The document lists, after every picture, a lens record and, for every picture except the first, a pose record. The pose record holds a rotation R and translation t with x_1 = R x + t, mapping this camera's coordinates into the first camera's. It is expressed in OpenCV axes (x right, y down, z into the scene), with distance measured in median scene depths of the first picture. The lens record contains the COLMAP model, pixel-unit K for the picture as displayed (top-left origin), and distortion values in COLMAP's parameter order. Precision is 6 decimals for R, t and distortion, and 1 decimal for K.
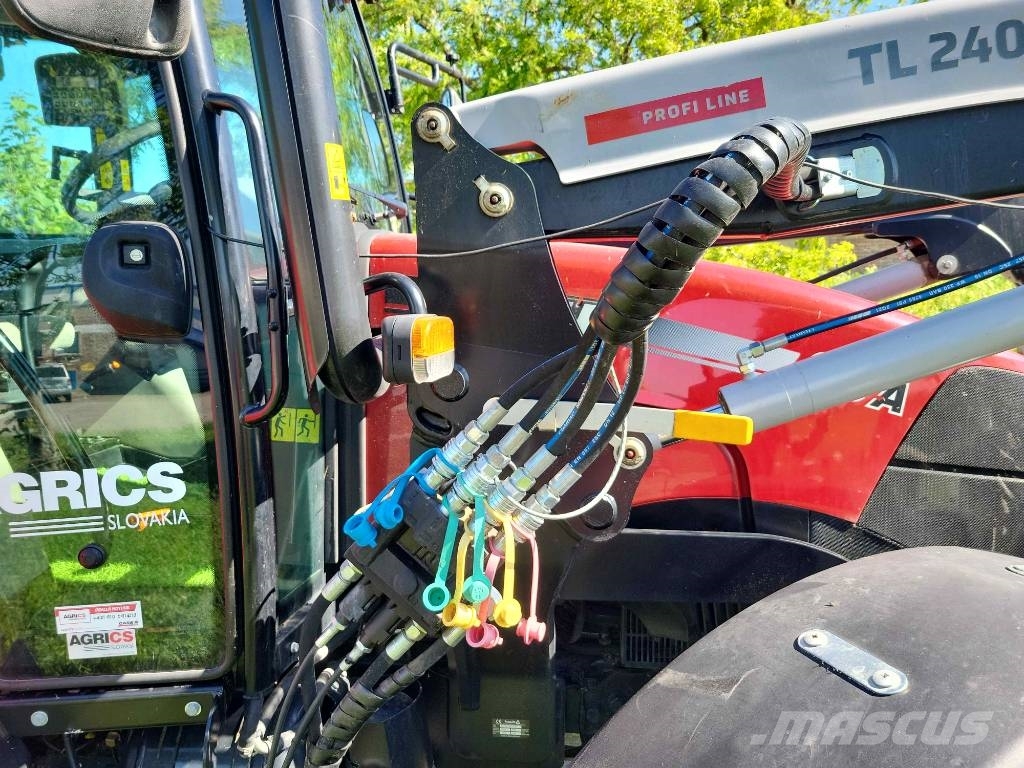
lens RADIAL K [[769.7, 0, 512.0], [0, 769.7, 384.0], [0, 0, 1]] dist [0.039408, -0.000732]
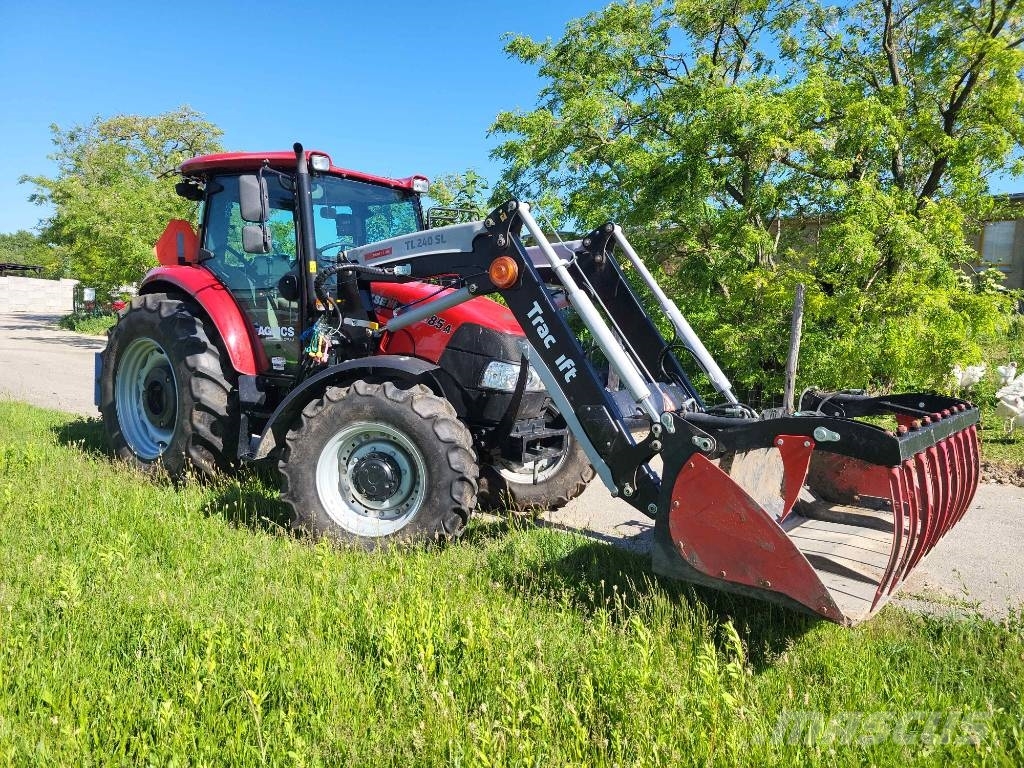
lens RADIAL K [[759.4, 0, 499.2], [0, 759.4, 378.9], [0, 0, 1]] dist [0.028158, -0.002644]
pose [[0.840124, 0.105521, -0.532031, 3.228714], [-0.124758, 0.992187, -0.000218, 0.270606], [0.527851, 0.066558, 0.846725, -2.290345]]
